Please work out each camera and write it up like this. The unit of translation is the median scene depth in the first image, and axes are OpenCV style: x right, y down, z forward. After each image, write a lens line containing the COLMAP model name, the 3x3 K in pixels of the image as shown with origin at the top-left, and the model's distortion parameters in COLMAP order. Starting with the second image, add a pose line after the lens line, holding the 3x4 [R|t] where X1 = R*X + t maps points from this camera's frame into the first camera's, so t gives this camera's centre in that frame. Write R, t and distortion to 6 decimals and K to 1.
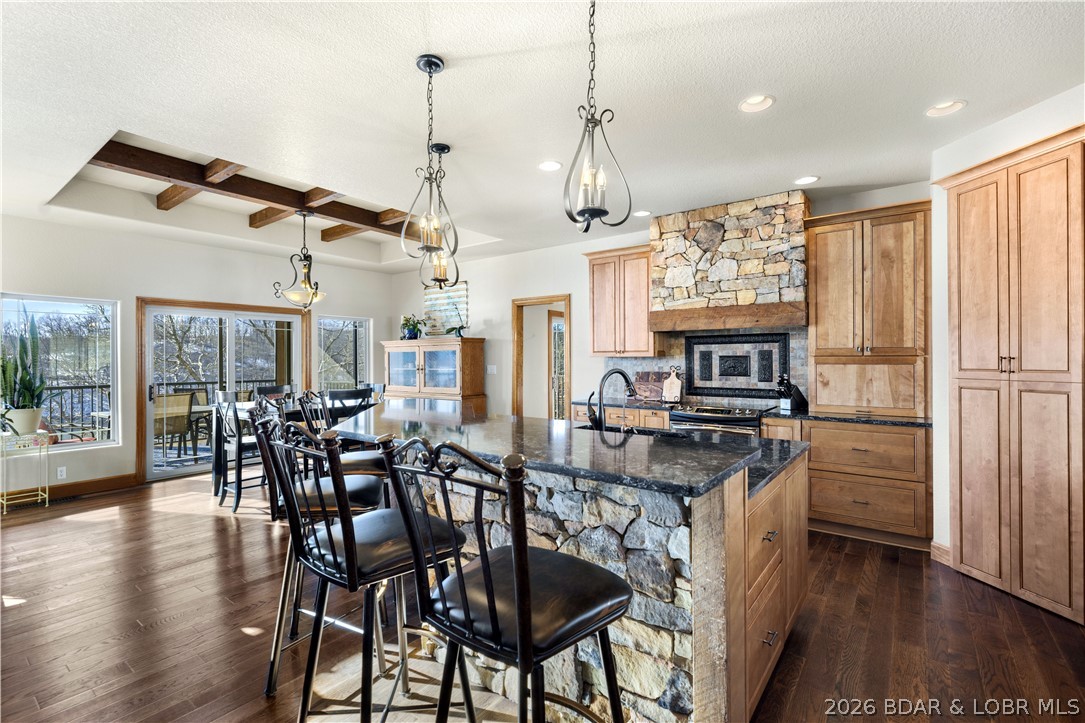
lens RADIAL K [[486.9, 0, 543.3], [0, 486.9, 359.8], [0, 0, 1]] dist [0.003573, -0.000281]
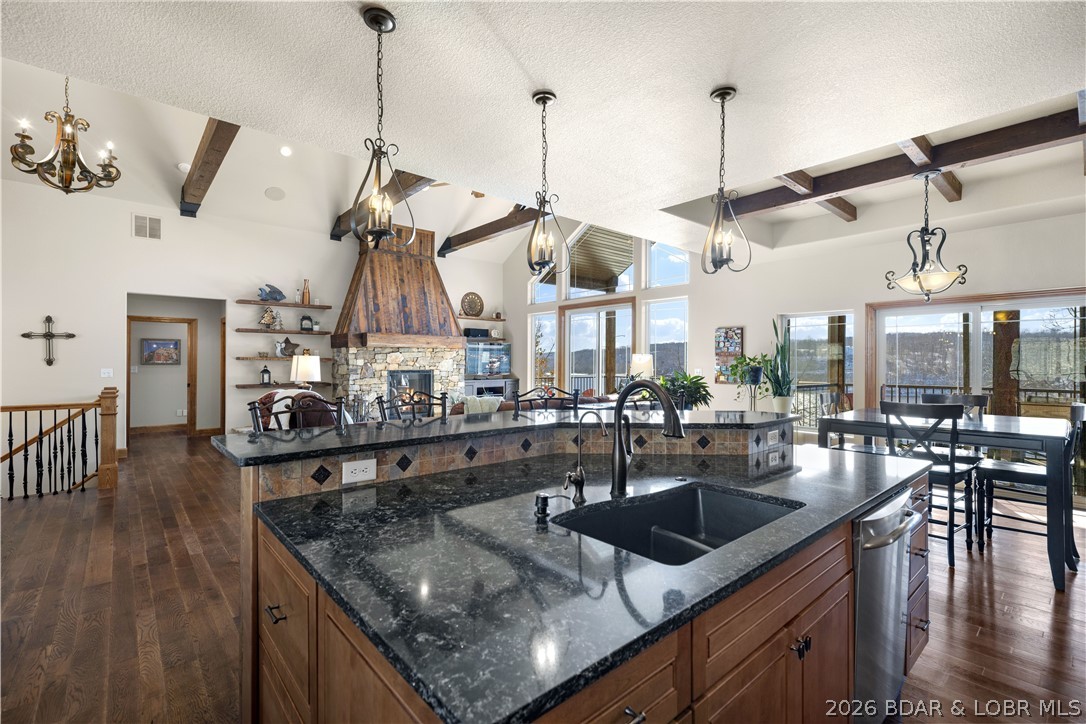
lens RADIAL K [[487.4, 0, 536.5], [0, 487.4, 359.5], [0, 0, 1]] dist [0.003573, -0.000281]
pose [[-0.211835, -0.002112, -0.977303, 0.437722], [-0.001497, 0.999997, -0.001836, -0.002100], [0.977304, 0.001074, -0.211838, 0.597101]]
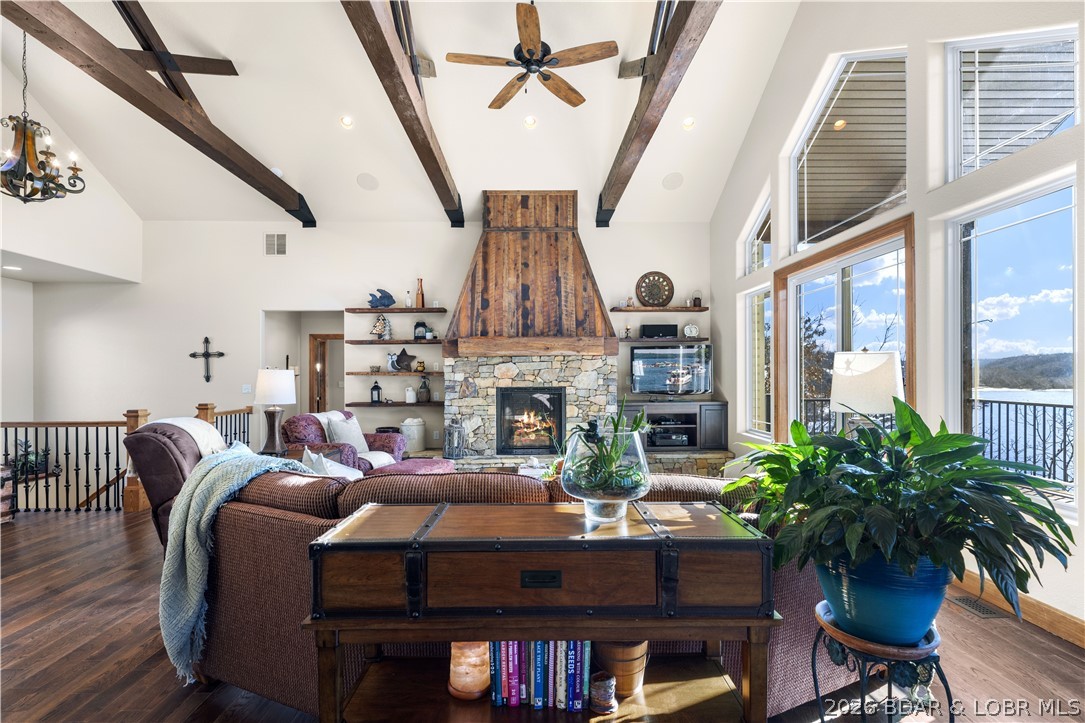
lens RADIAL K [[486.9, 0, 536.5], [0, 486.9, 373.3], [0, 0, 1]] dist [0.003573, -0.000281]
pose [[-0.784666, 0.006472, -0.619886, -0.485826], [0.009569, 0.999953, -0.001673, 0.000345], [0.619846, -0.007244, -0.784690, 0.794982]]
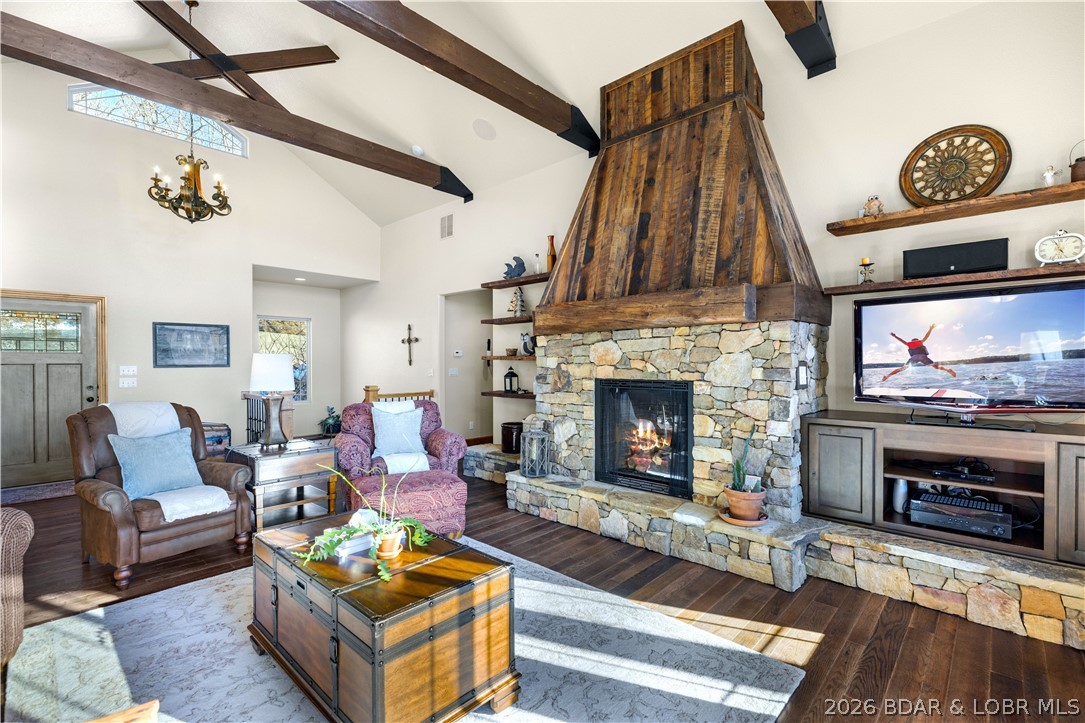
lens RADIAL K [[486.9, 0, 541.2], [0, 486.9, 365.5], [0, 0, 1]] dist [0.003573, -0.000281]
pose [[-0.994978, 0.004387, 0.099994, -1.234214], [0.005121, 0.999962, 0.007086, 0.005201], [-0.099959, 0.007562, -0.994963, 0.559054]]
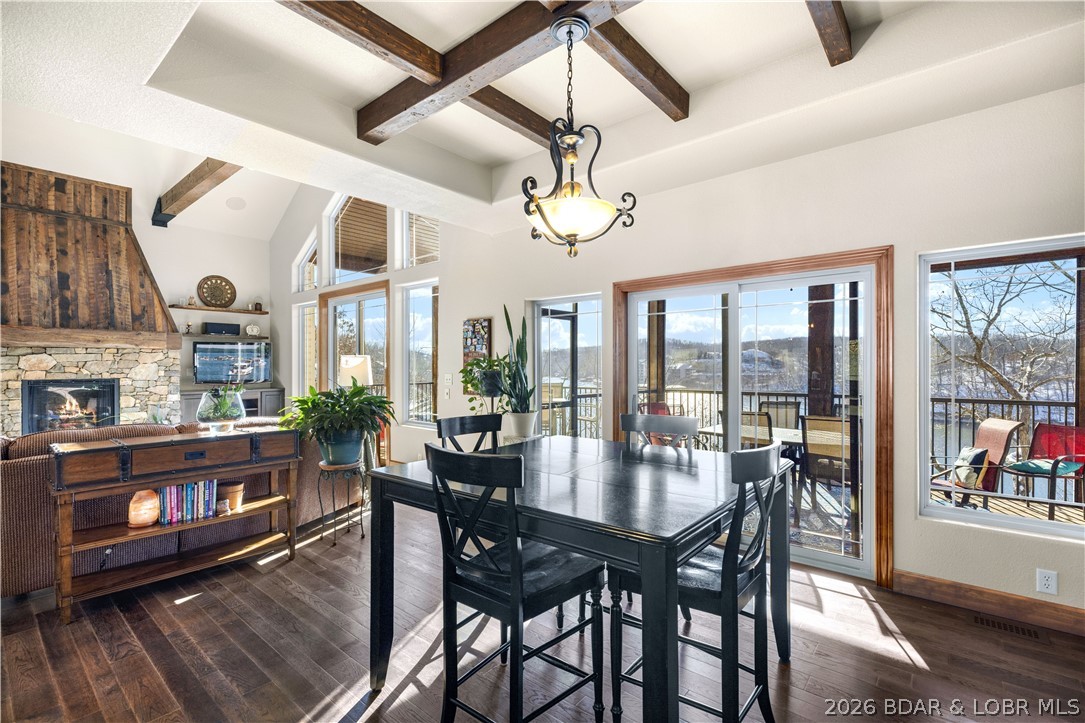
lens RADIAL K [[486.9, 0, 537.8], [0, 486.9, 366.6], [0, 0, 1]] dist [0.003573, -0.000281]
pose [[-0.052525, 0.007380, -0.998592, -0.046971], [0.004870, 0.999963, 0.007134, -0.001783], [0.998608, -0.004488, -0.052559, 1.059662]]
